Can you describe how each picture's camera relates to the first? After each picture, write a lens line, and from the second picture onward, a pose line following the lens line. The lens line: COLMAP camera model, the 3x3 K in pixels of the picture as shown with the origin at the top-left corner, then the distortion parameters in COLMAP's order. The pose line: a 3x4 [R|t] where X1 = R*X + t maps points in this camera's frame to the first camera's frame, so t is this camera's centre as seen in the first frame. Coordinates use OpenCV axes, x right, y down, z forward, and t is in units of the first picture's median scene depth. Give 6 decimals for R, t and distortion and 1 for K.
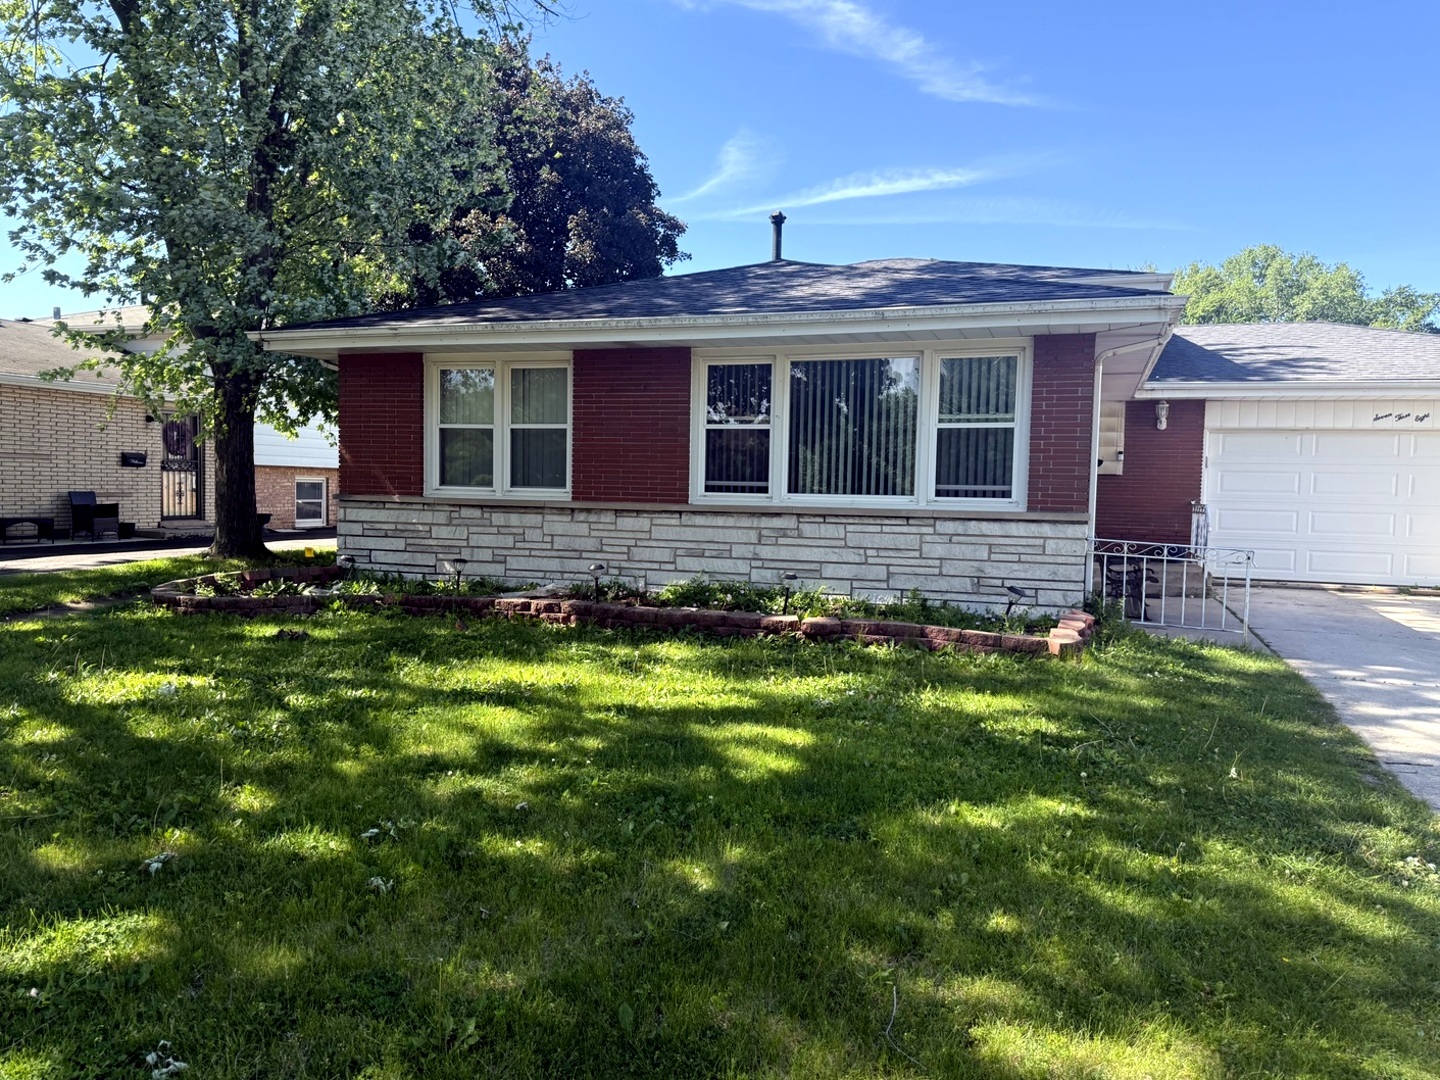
lens RADIAL K [[969.0, 0, 716.6], [0, 969.0, 463.9], [0, 0, 1]] dist [0.002429, -0.001604]
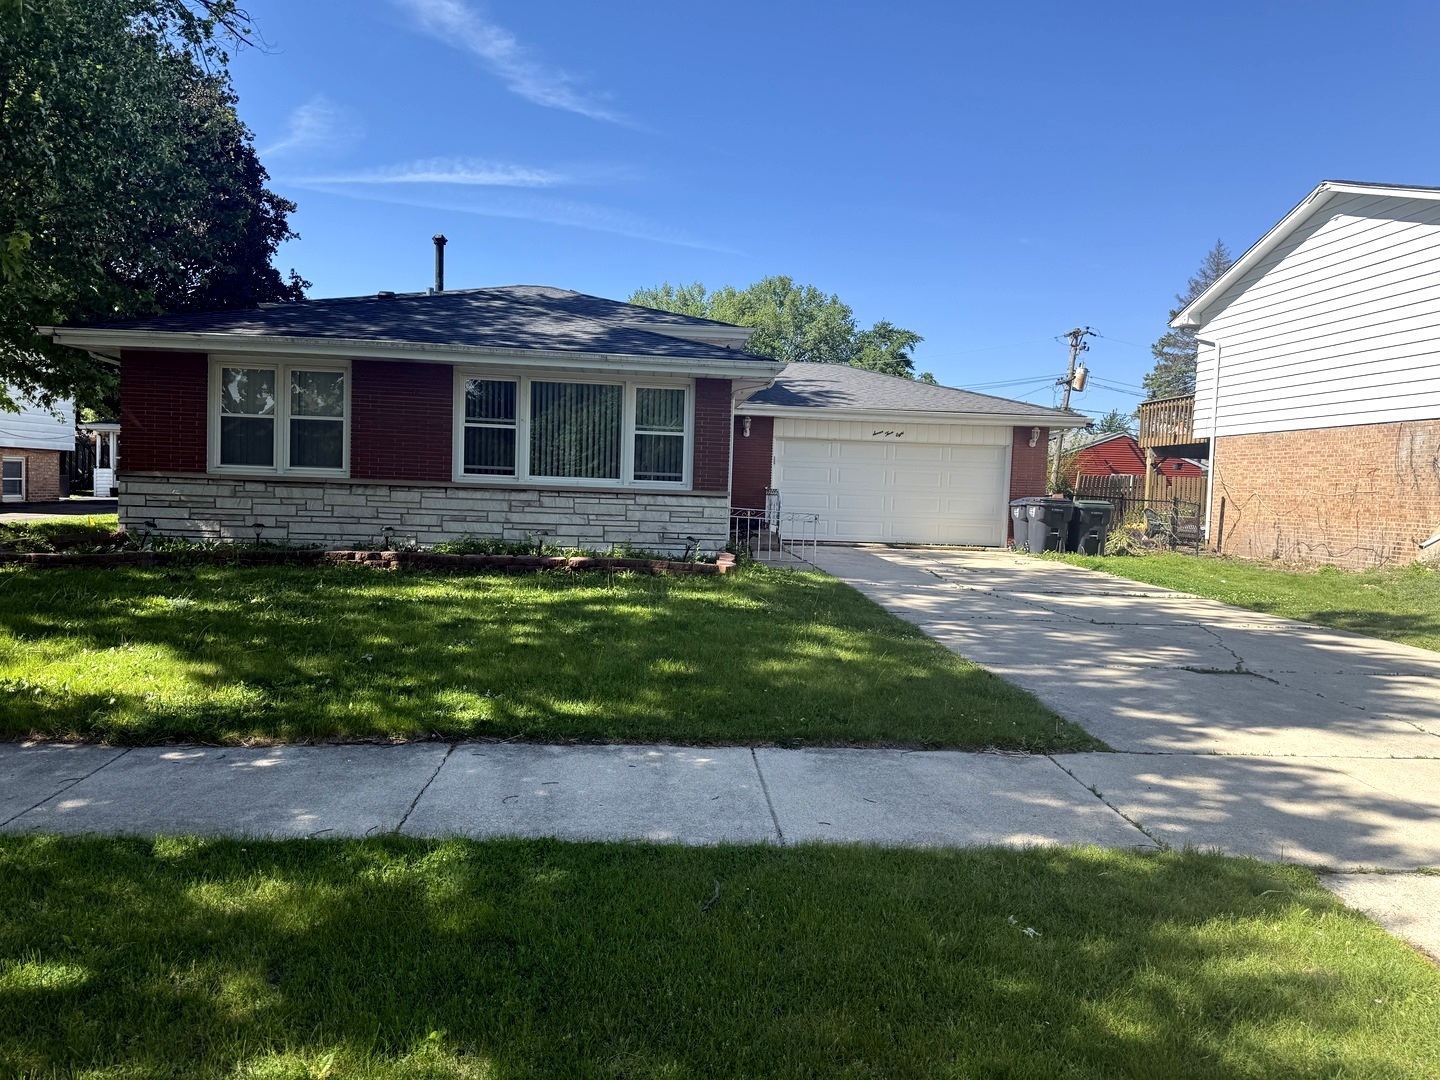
lens RADIAL K [[1023.3, 0, 720.0], [0, 1023.3, 540.0], [0, 0, 1]] dist [-0.075758, -0.003517]
pose [[0.897665, -0.003935, 0.440661, -0.297523], [-0.031925, 0.996752, 0.073936, 0.005297], [-0.439521, -0.080438, 0.894623, -0.398070]]
